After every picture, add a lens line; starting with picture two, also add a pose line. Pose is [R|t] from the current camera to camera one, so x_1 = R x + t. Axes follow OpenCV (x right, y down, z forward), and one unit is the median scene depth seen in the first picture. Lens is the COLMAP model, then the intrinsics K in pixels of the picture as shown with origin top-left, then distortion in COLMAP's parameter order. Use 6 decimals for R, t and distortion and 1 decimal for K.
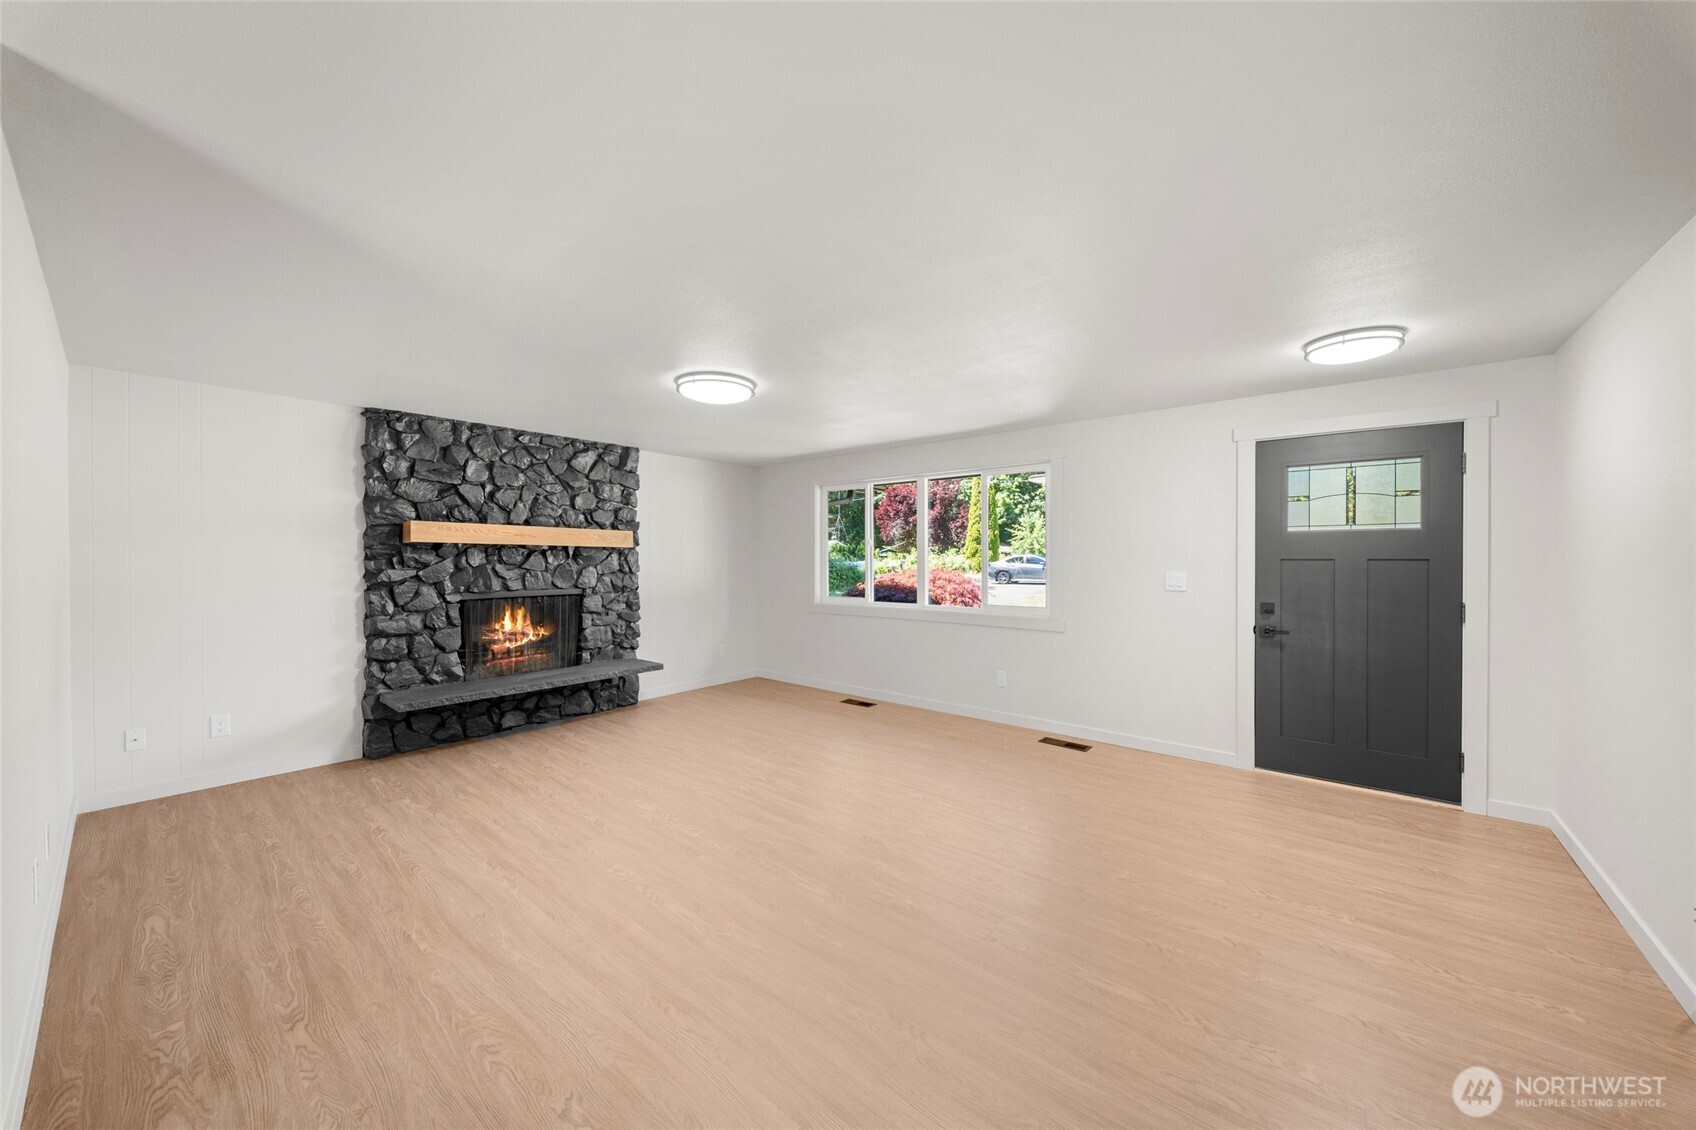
lens RADIAL K [[604.0, 0, 852.1], [0, 604.0, 561.4], [0, 0, 1]] dist [0.011724, -0.007829]
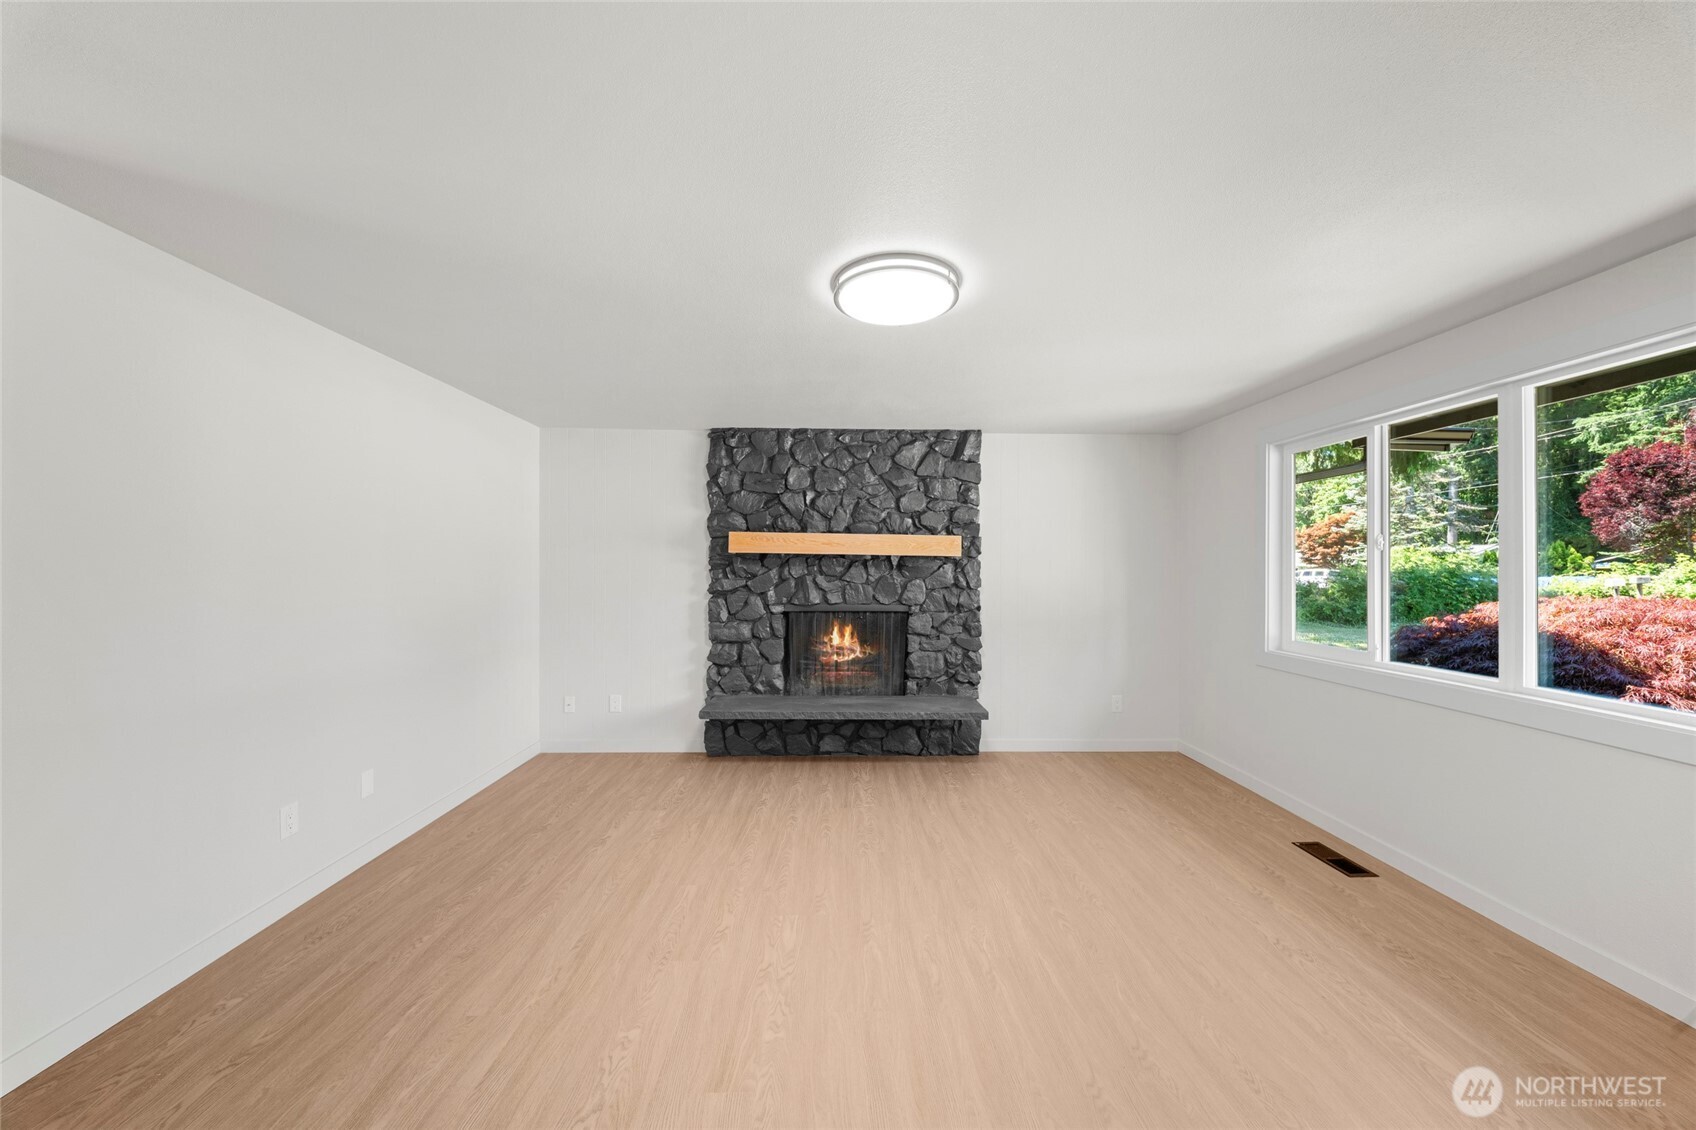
lens RADIAL K [[604.0, 0, 852.1], [0, 604.0, 561.4], [0, 0, 1]] dist [0.011724, -0.007829]
pose [[0.651914, -0.002619, -0.758289, 0.157738], [-0.010487, 0.999867, -0.012469, -0.005582], [0.758221, 0.016081, 0.651800, 0.423466]]
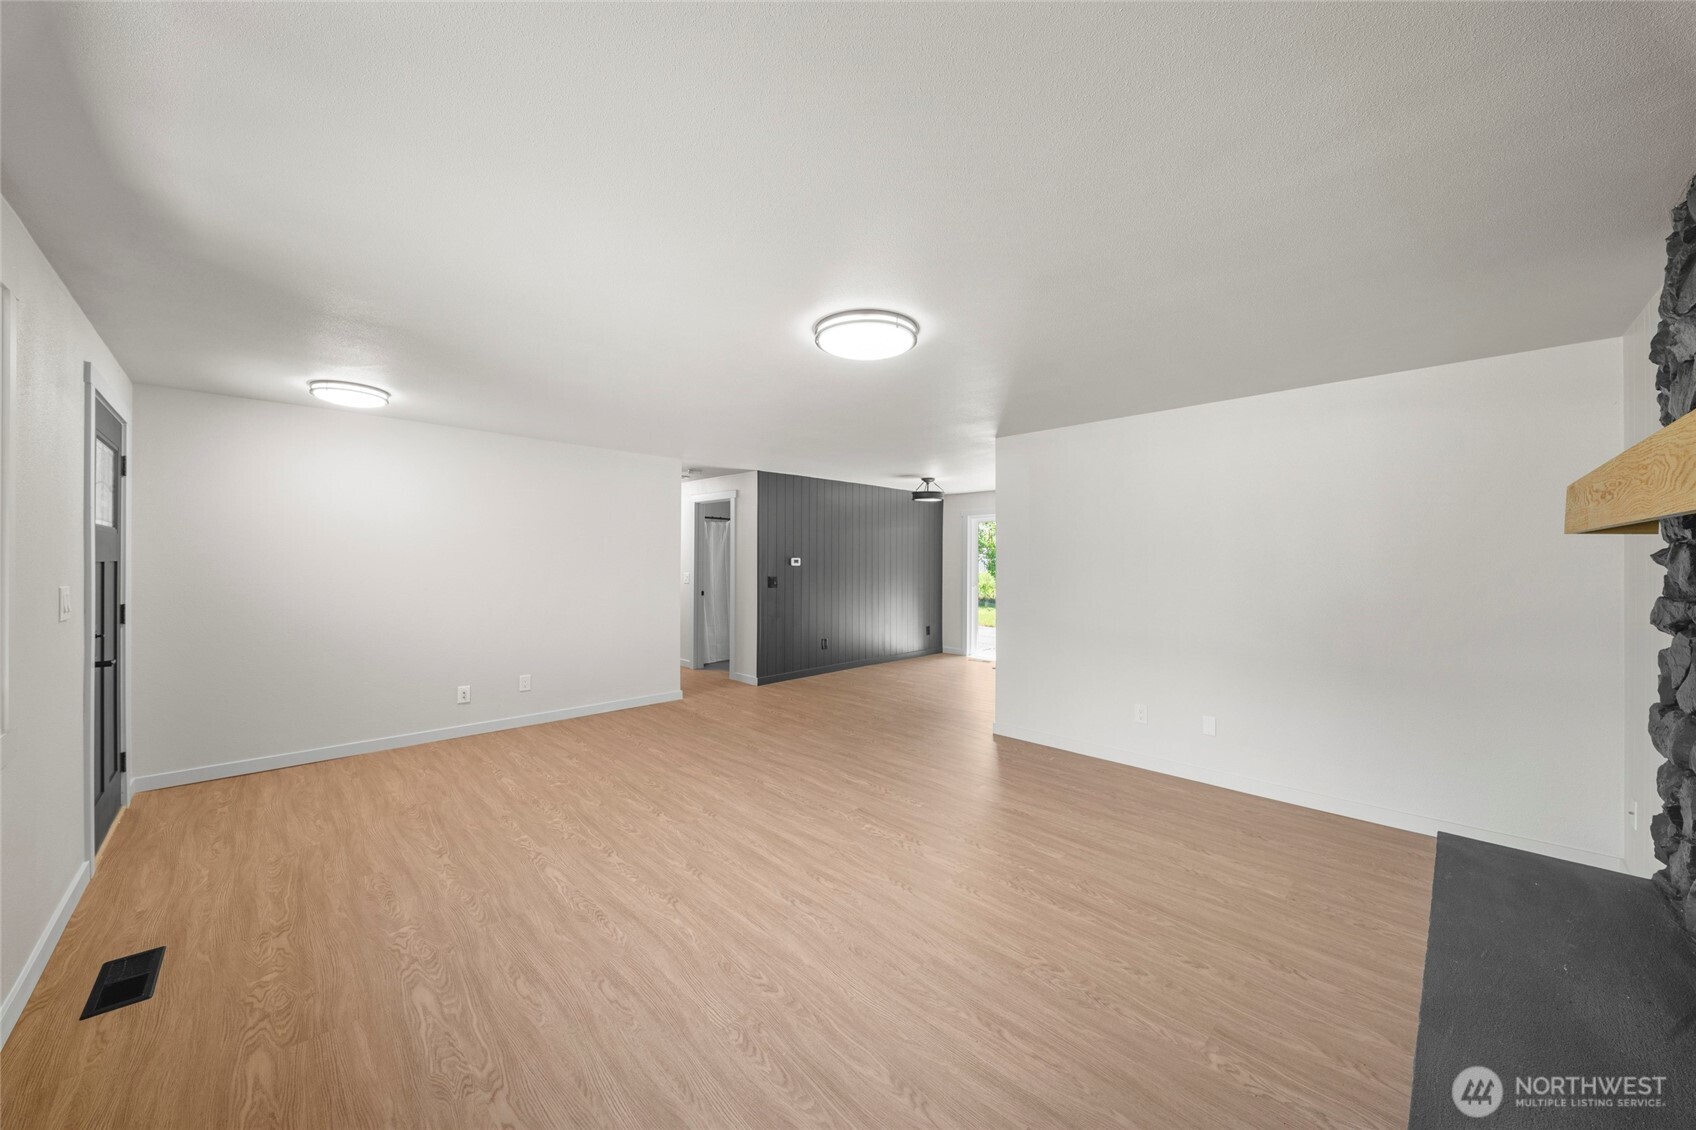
lens RADIAL K [[585.0, 0, 848.0], [0, 585.0, 565.0], [0, 0, 1]] dist [0.010721, -0.006801]
pose [[-0.994745, -0.006342, 0.102186, -0.207027], [-0.004916, 0.999887, 0.014202, -0.012530], [-0.102265, 0.013625, -0.994664, 1.280792]]
